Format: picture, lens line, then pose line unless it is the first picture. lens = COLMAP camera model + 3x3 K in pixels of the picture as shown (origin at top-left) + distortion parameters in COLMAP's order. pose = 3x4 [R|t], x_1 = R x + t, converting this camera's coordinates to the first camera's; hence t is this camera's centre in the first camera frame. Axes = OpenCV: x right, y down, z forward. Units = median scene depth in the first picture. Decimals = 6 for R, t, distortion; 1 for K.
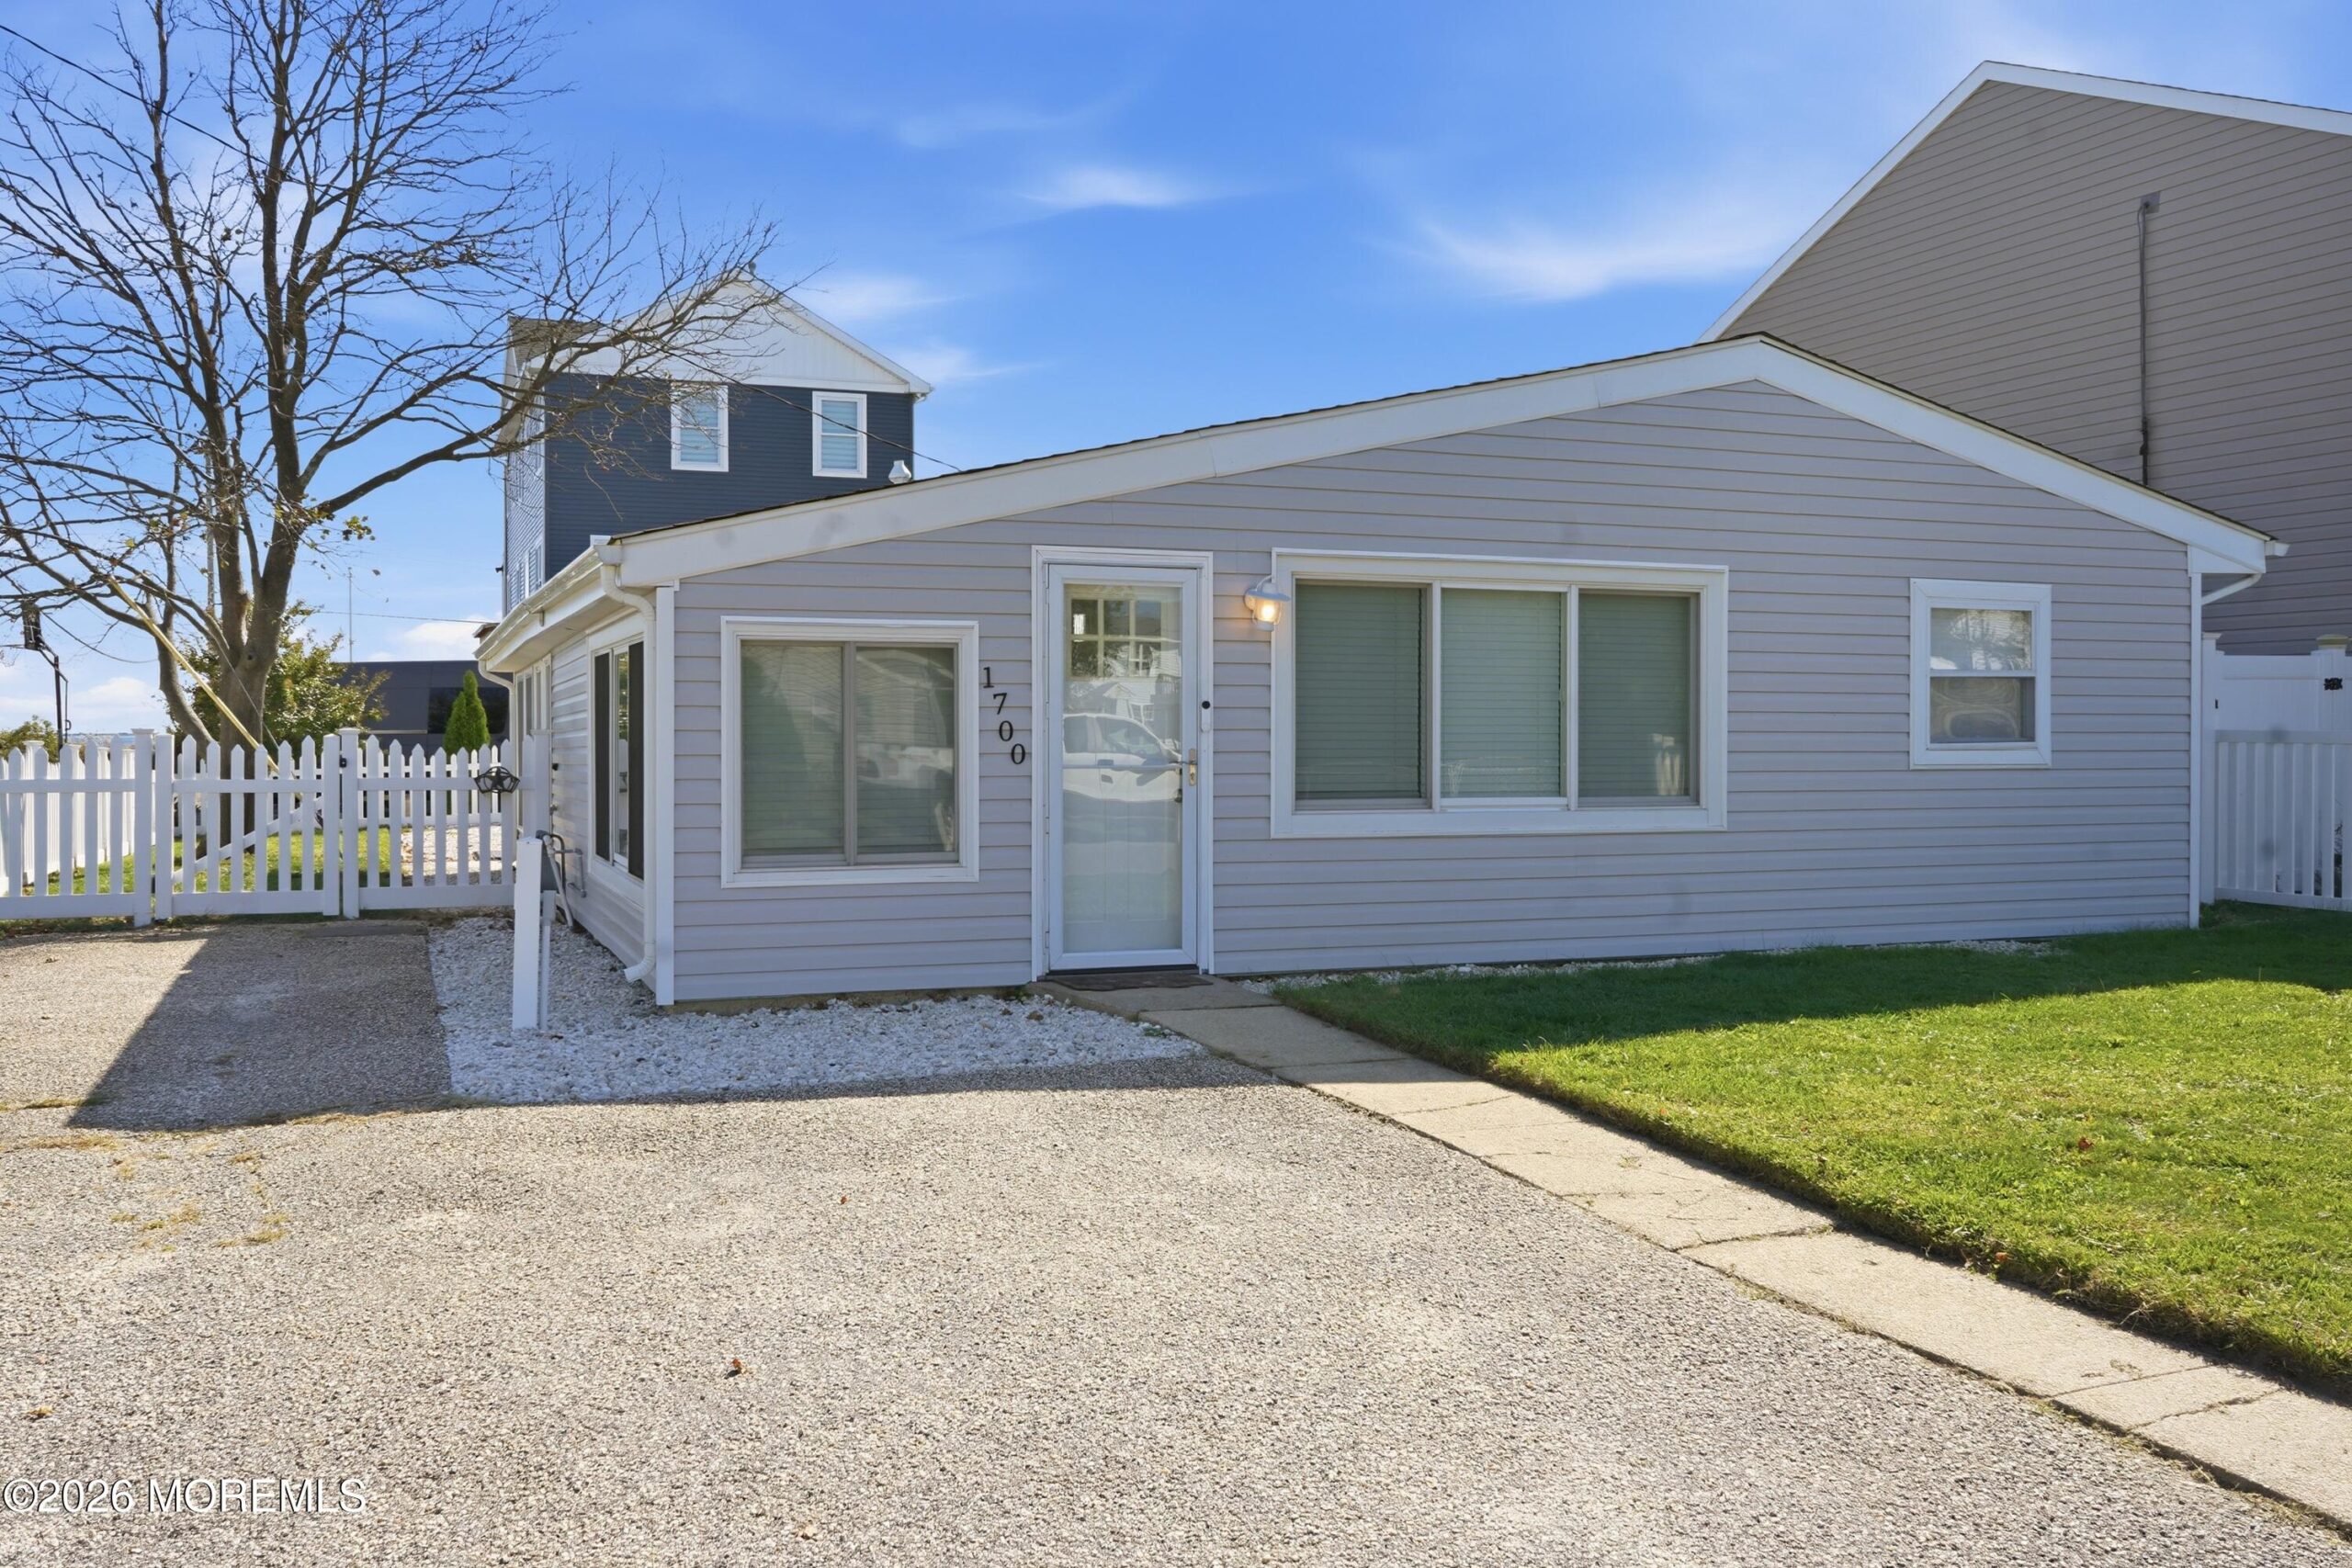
lens RADIAL K [[2456.2, 0, 1176.0], [0, 2456.2, 784.0], [0, 0, 1]] dist [-0.021470, -0.016460]
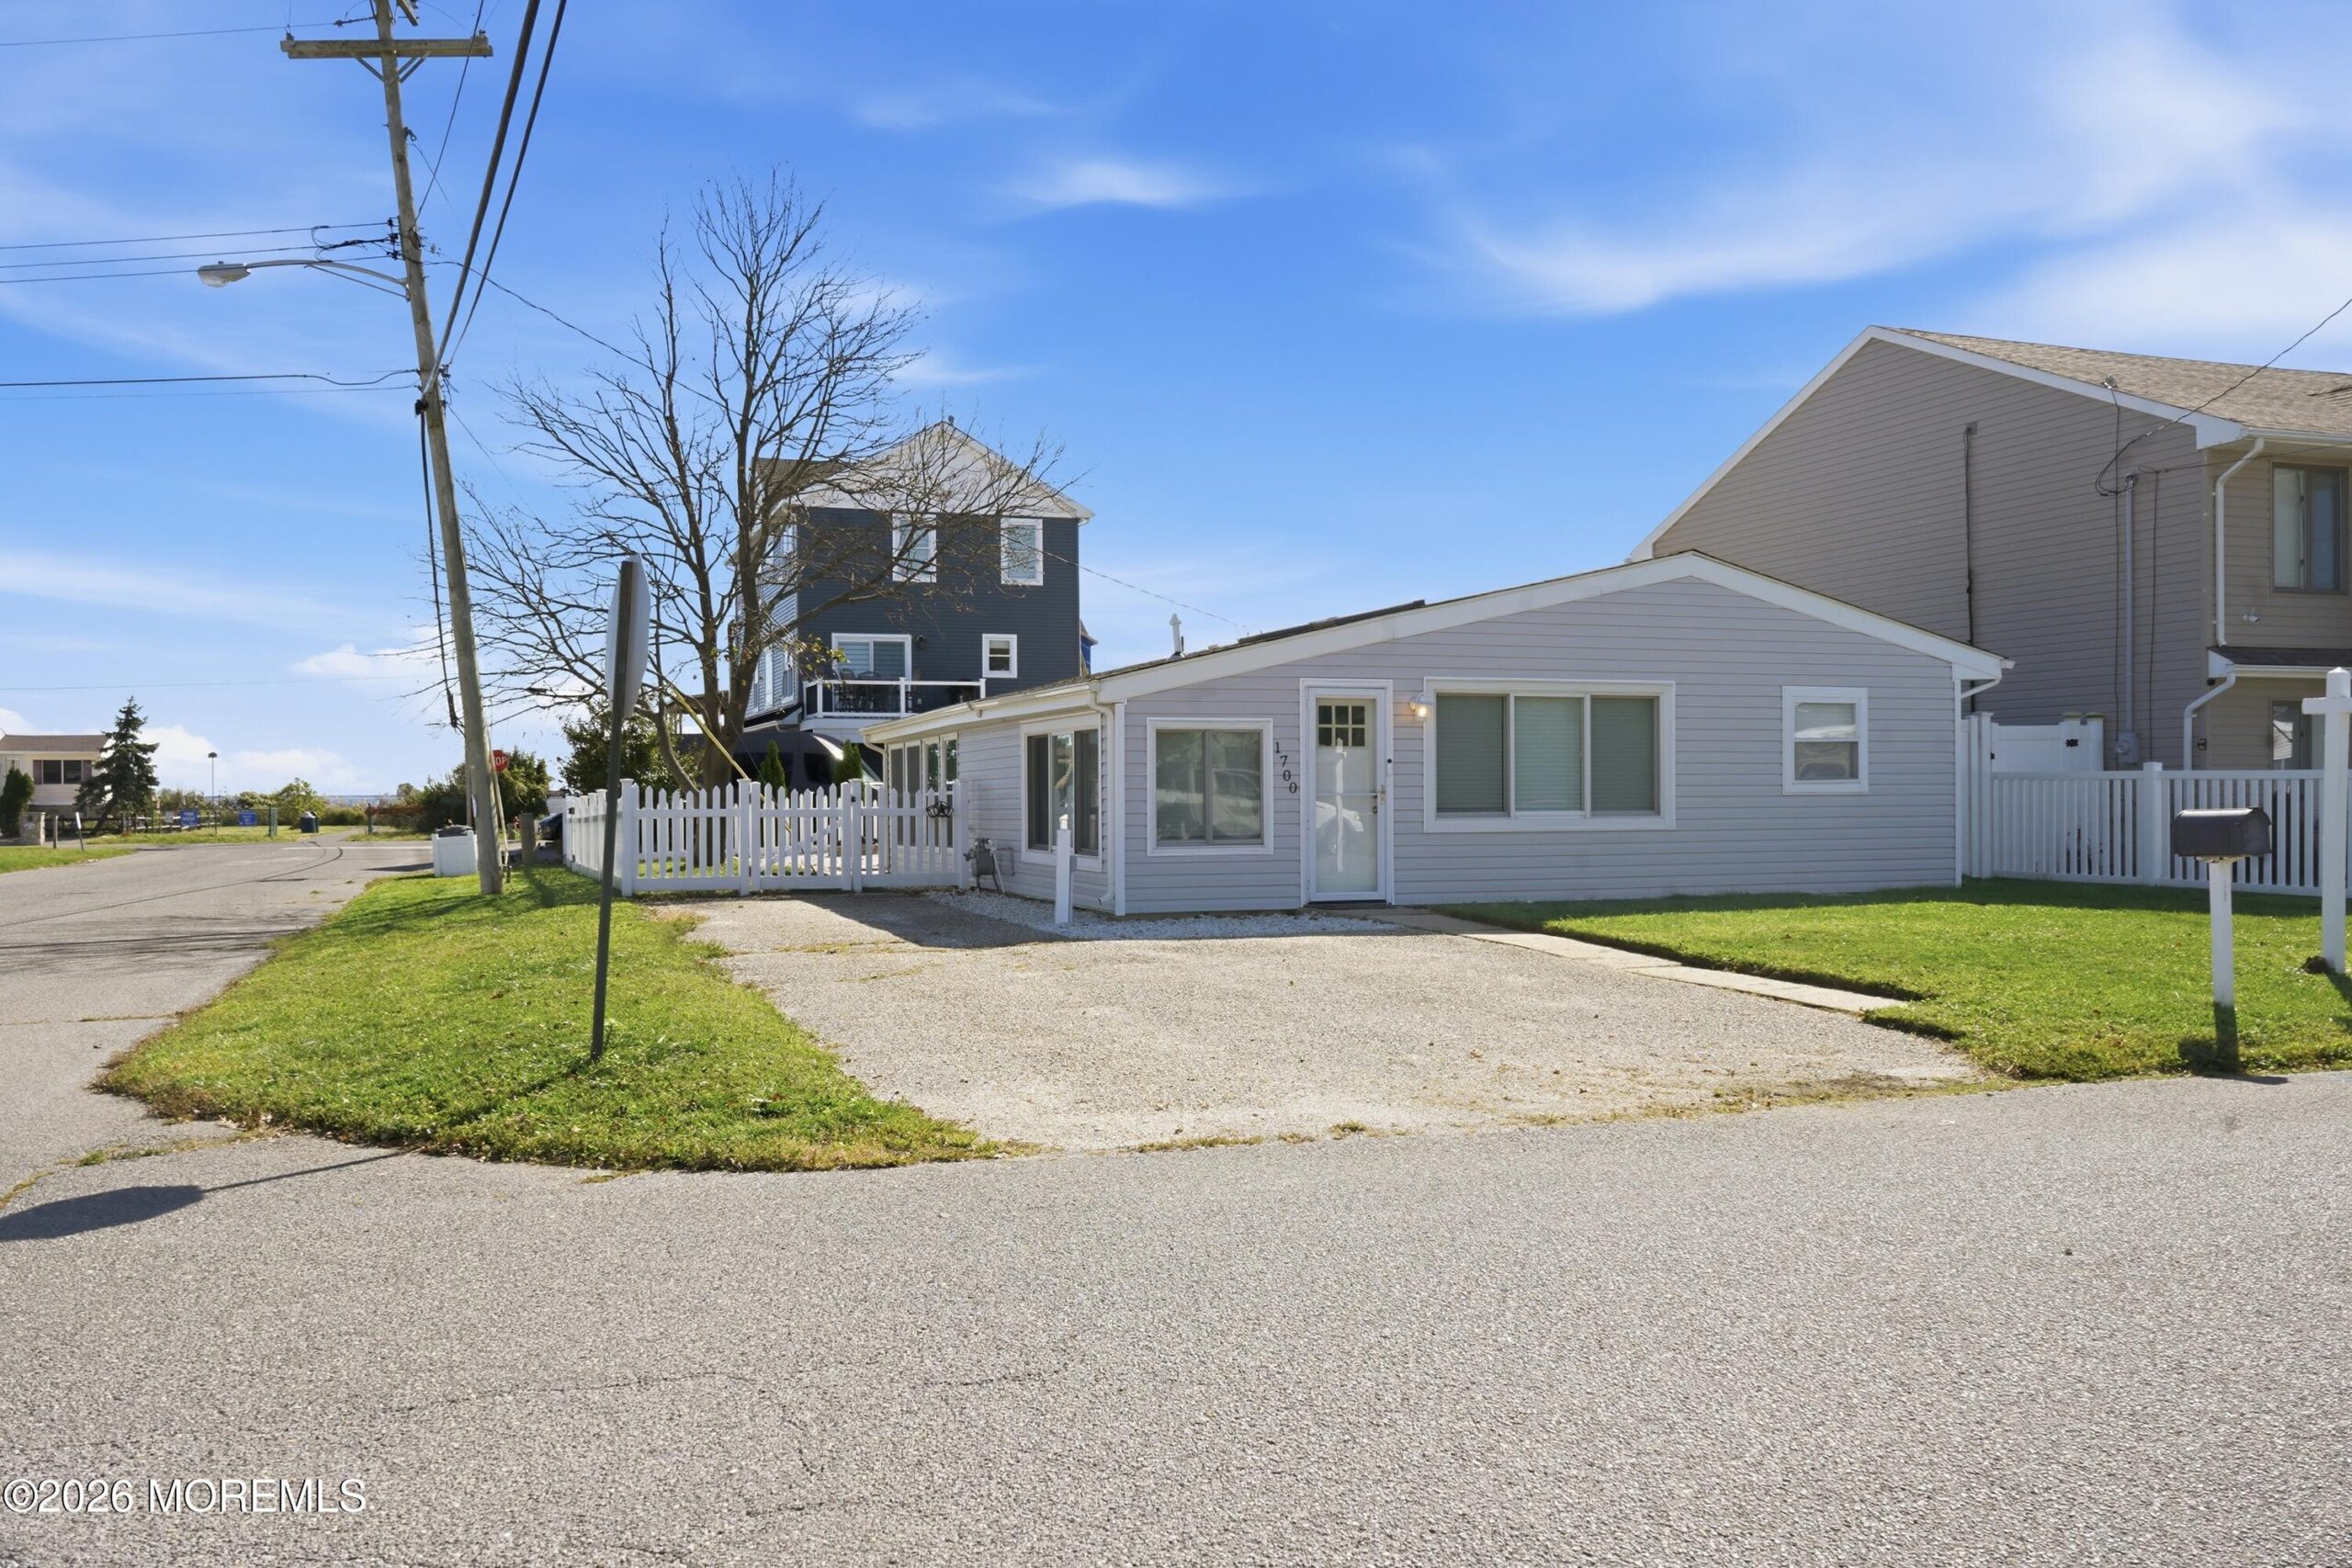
lens RADIAL K [[2069.3, 0, 1170.6], [0, 2069.3, 814.3], [0, 0, 1]] dist [-0.043768, 0.001647]
pose [[0.998812, -0.006087, -0.048358, -0.070028], [0.005754, 0.999959, -0.007026, 0.016488], [0.048398, 0.006739, 0.998805, -0.520491]]
